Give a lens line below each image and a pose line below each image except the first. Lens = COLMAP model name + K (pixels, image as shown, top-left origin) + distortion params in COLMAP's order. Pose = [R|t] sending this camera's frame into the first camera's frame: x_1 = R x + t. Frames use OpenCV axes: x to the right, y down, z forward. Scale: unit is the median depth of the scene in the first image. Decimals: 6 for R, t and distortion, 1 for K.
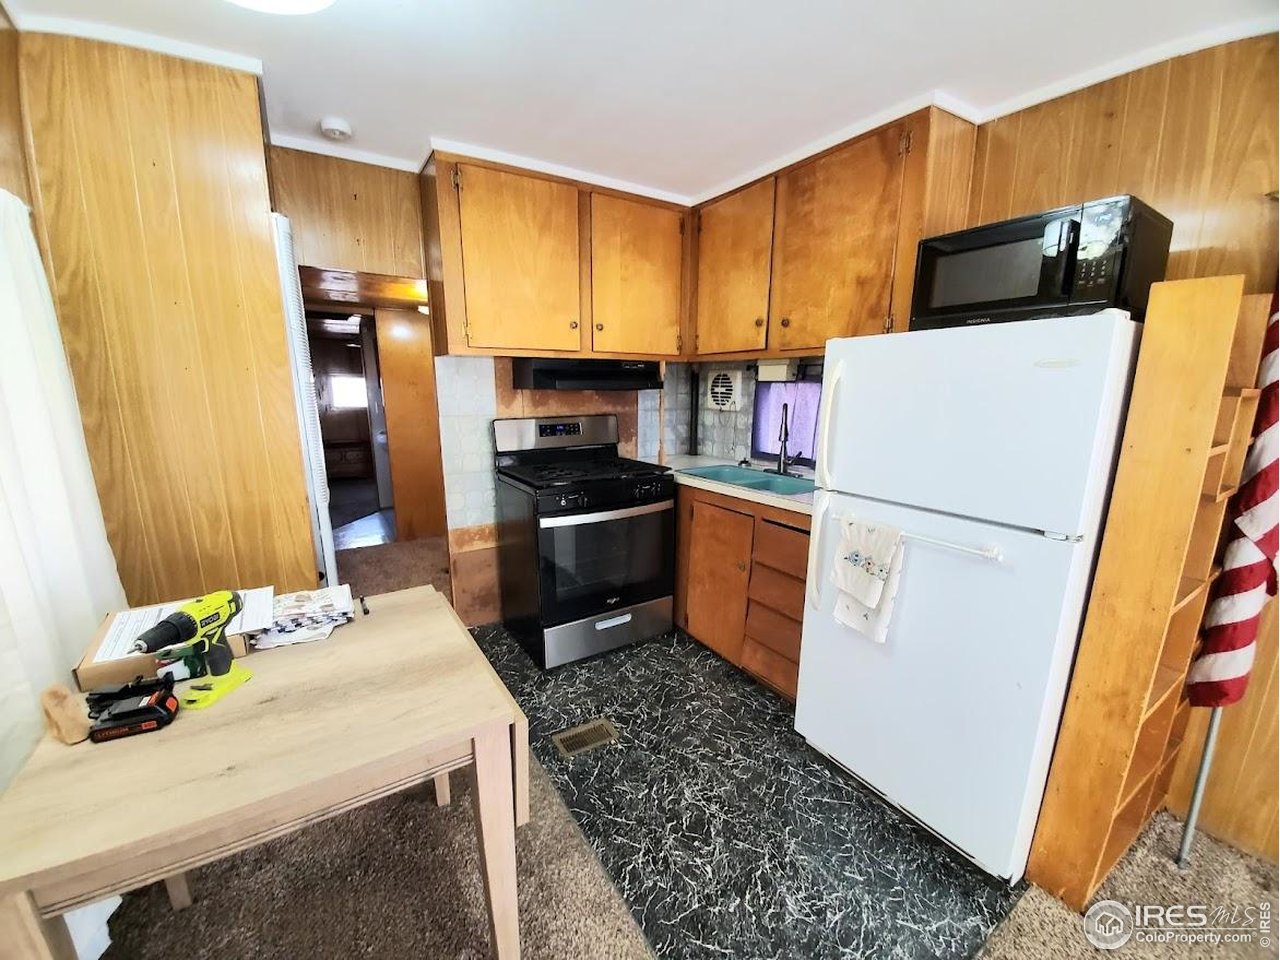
lens RADIAL K [[509.5, 0, 620.3], [0, 509.5, 493.8], [0, 0, 1]] dist [0.006820, -0.013442]
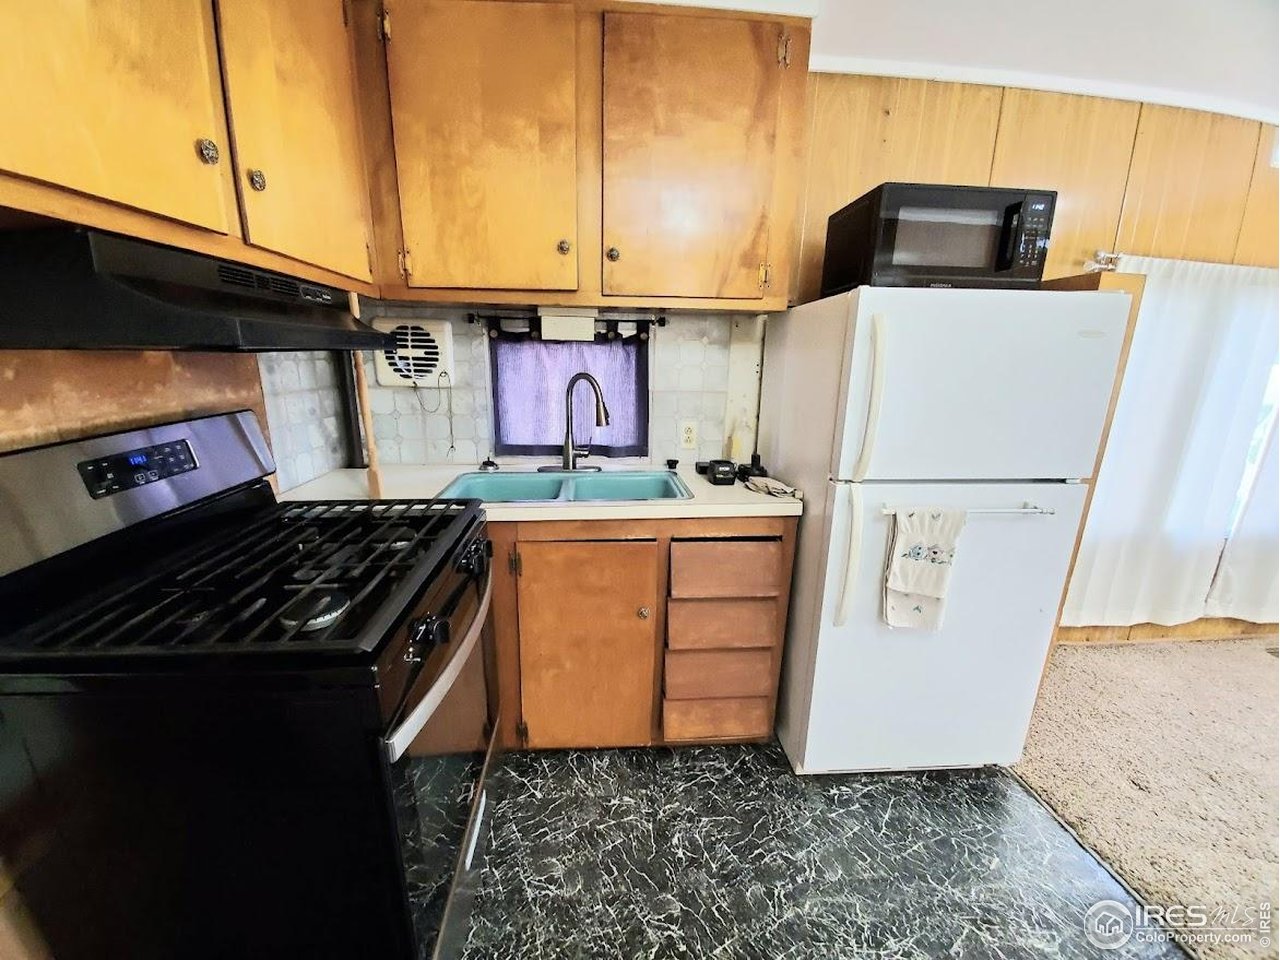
lens RADIAL K [[509.5, 0, 620.3], [0, 509.5, 493.8], [0, 0, 1]] dist [0.006820, -0.013442]
pose [[0.454635, -0.227976, 0.861008, -0.290856], [0.171292, 0.971022, 0.166658, -0.118349], [-0.874051, 0.071715, 0.480511, 0.598771]]
